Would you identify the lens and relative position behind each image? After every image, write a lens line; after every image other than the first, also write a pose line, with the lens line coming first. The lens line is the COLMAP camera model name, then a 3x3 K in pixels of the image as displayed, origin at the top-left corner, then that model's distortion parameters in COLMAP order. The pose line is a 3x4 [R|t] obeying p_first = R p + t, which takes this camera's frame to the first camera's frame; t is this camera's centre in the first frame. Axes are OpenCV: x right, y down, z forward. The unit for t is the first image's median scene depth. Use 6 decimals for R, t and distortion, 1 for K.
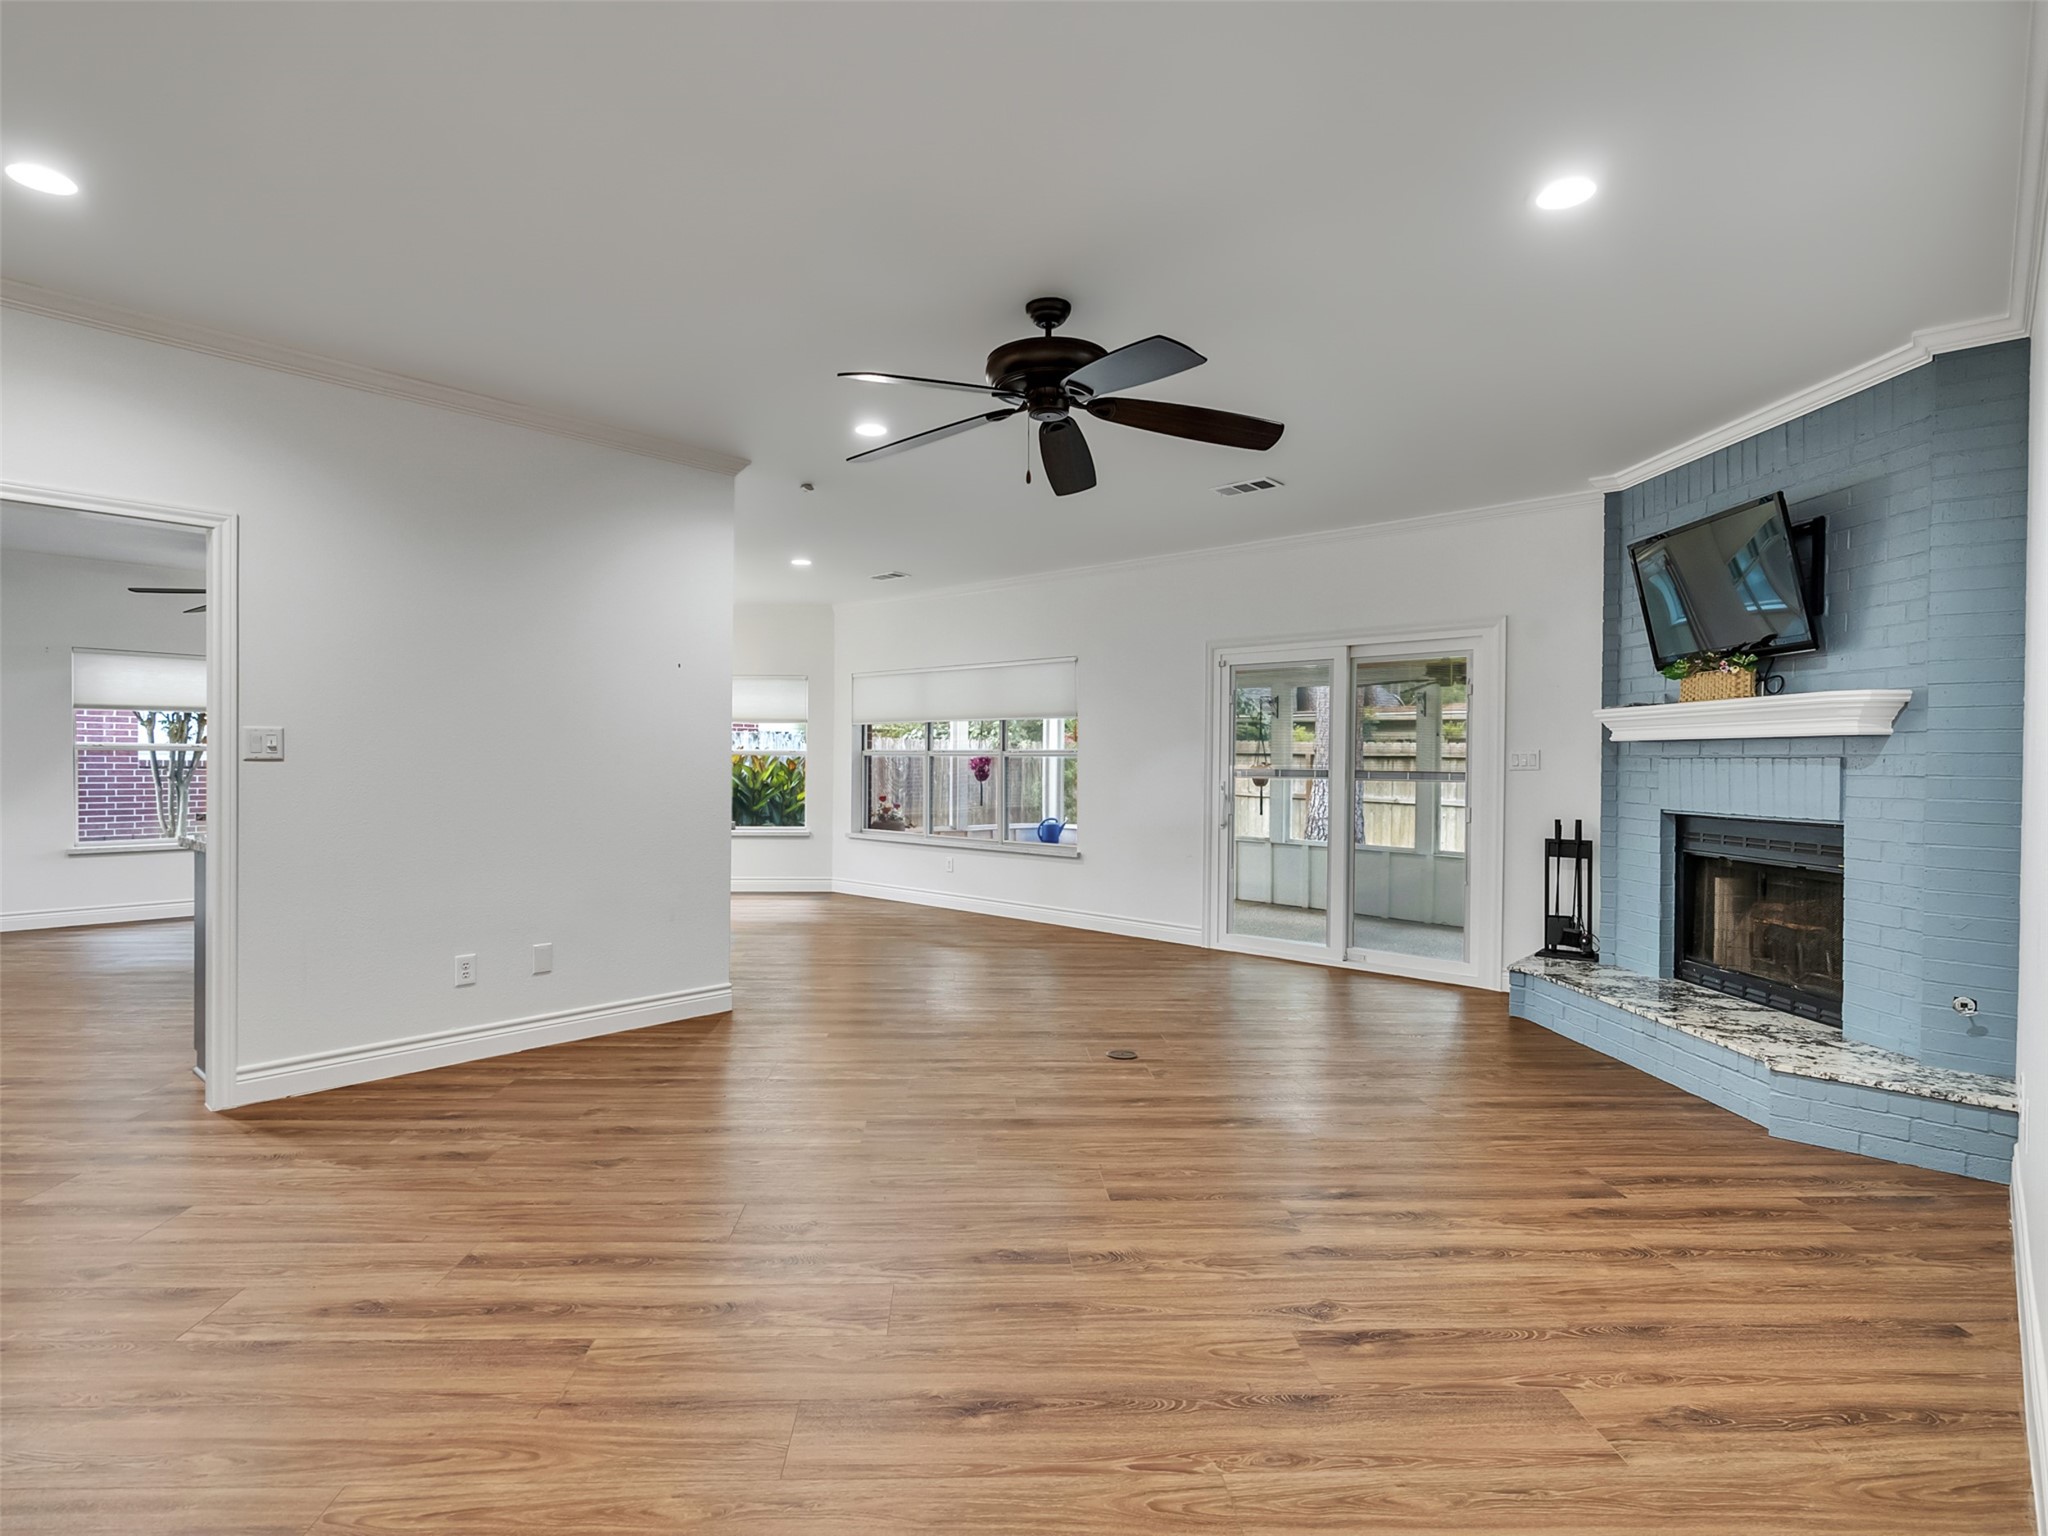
lens RADIAL K [[1046.0, 0, 999.2], [0, 1046.0, 753.0], [0, 0, 1]] dist [-0.004952, 0.003010]
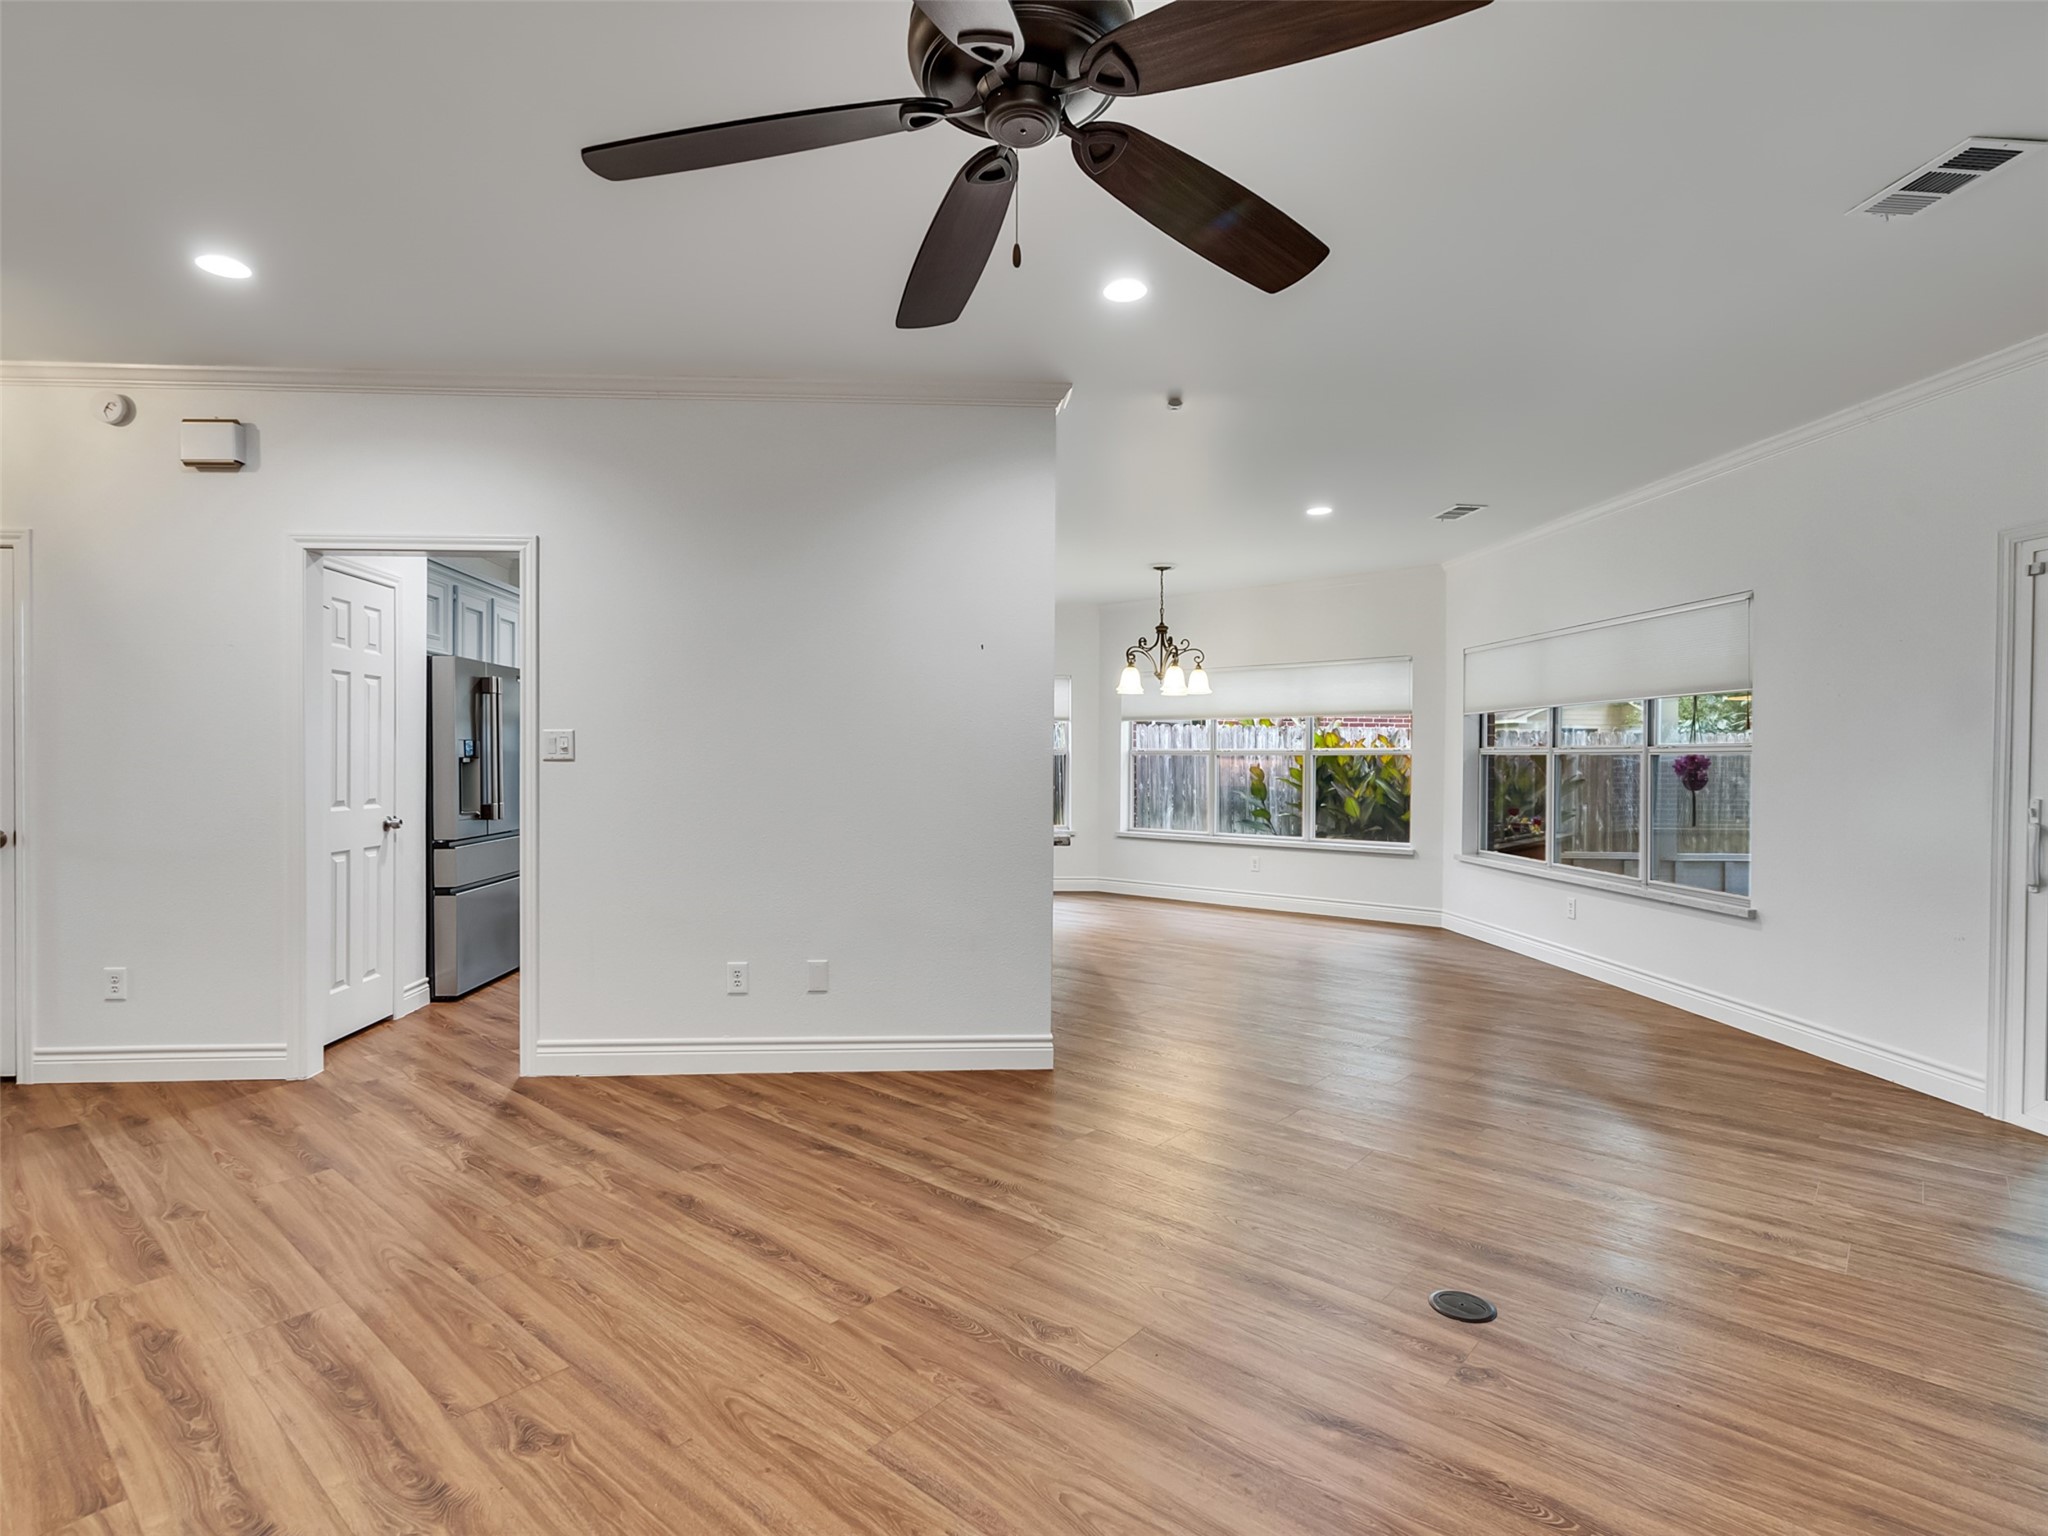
lens RADIAL K [[1046.0, 0, 1000.1], [0, 1046.0, 753.7], [0, 0, 1]] dist [-0.004952, 0.003010]
pose [[0.723994, -0.006844, -0.689772, 0.302178], [0.006045, 0.999975, -0.003577, 0.005248], [0.689780, -0.001580, 0.724017, 0.427055]]
